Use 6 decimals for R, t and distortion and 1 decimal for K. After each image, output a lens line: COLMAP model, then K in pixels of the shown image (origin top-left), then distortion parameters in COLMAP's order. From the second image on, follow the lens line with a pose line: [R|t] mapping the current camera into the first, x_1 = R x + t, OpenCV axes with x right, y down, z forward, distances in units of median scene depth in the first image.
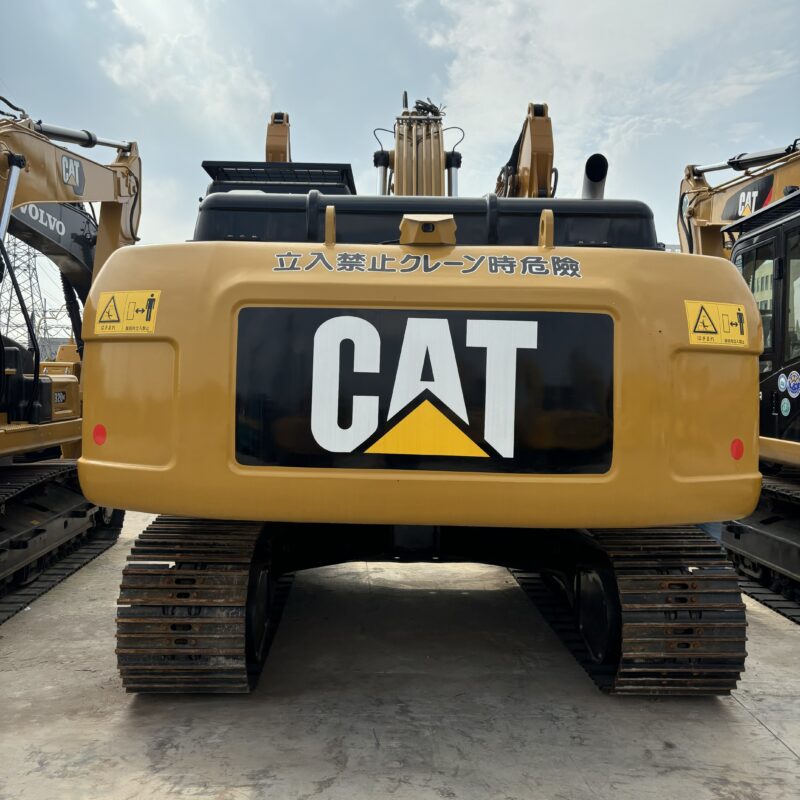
lens RADIAL K [[808.5, 0, 400.7], [0, 808.5, 396.4], [0, 0, 1]] dist [0.016728, 0.000000]
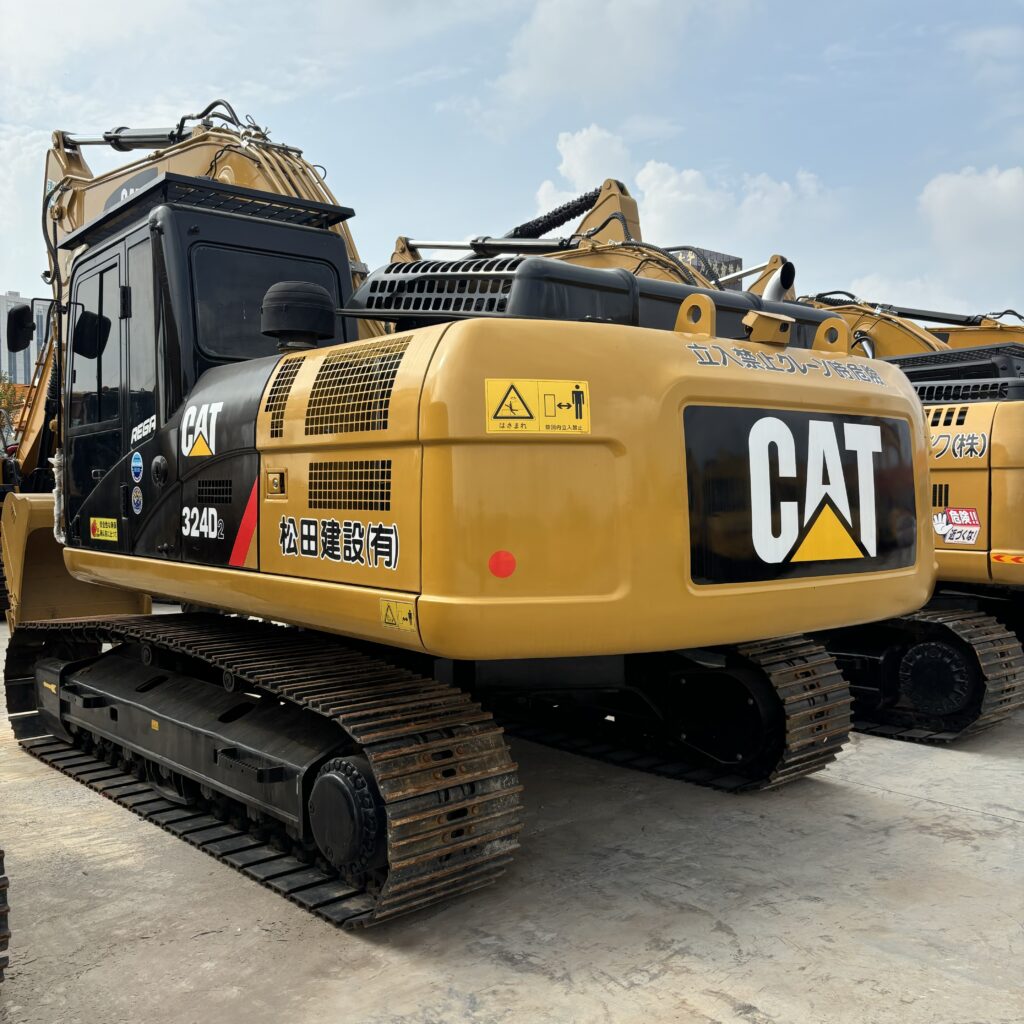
lens RADIAL K [[1034.8, 0, 510.6], [0, 1034.8, 510.7], [0, 0, 1]] dist [0.016728, 0.000000]
pose [[0.769099, -0.038867, 0.637947, -0.974107], [0.035770, 0.999202, 0.017752, -0.021290], [-0.638128, 0.009166, 0.769876, 0.240680]]
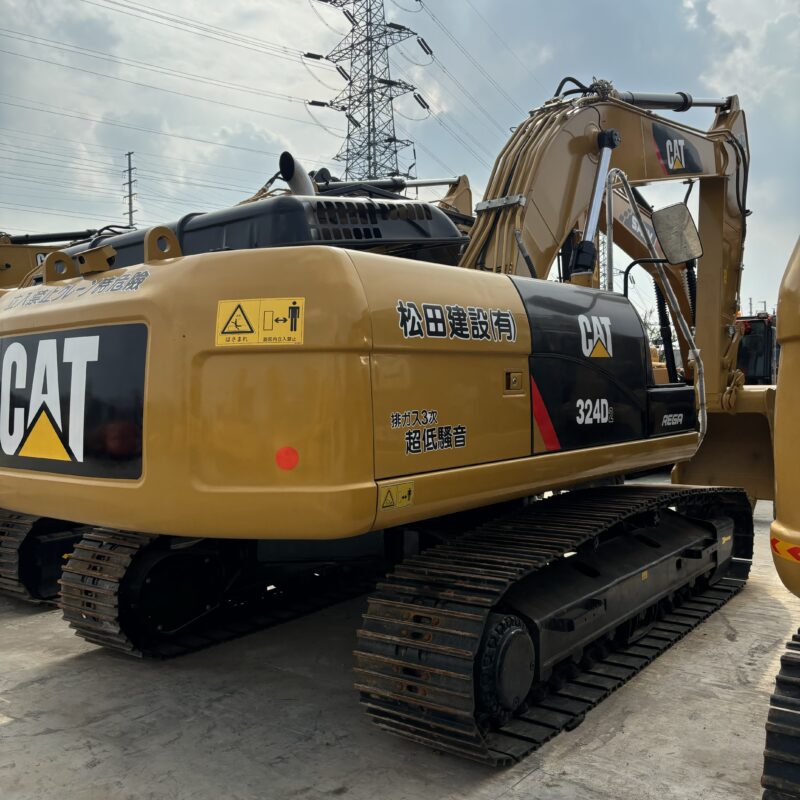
lens RADIAL K [[808.5, 0, 413.2], [0, 808.5, 393.9], [0, 0, 1]] dist [0.016728, 0.000000]
pose [[0.778350, -0.028721, -0.627174, 1.056639], [0.018726, 0.999571, -0.022534, 0.015153], [0.627552, 0.005795, 0.778553, 0.385642]]
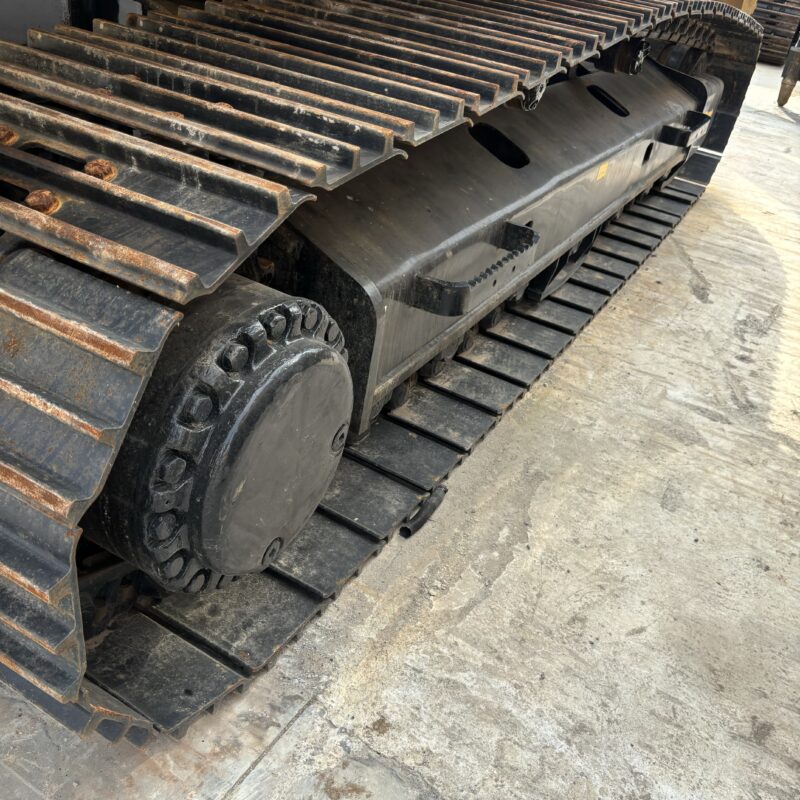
lens RADIAL K [[808.5, 0, 393.0], [0, 808.5, 396.7], [0, 0, 1]] dist [0.016728, 0.000000]
pose [[0.843210, 0.372467, -0.387640, 0.645088], [-0.146598, 0.853065, 0.500789, 0.155731], [0.517209, -0.365443, 0.773916, 1.068483]]
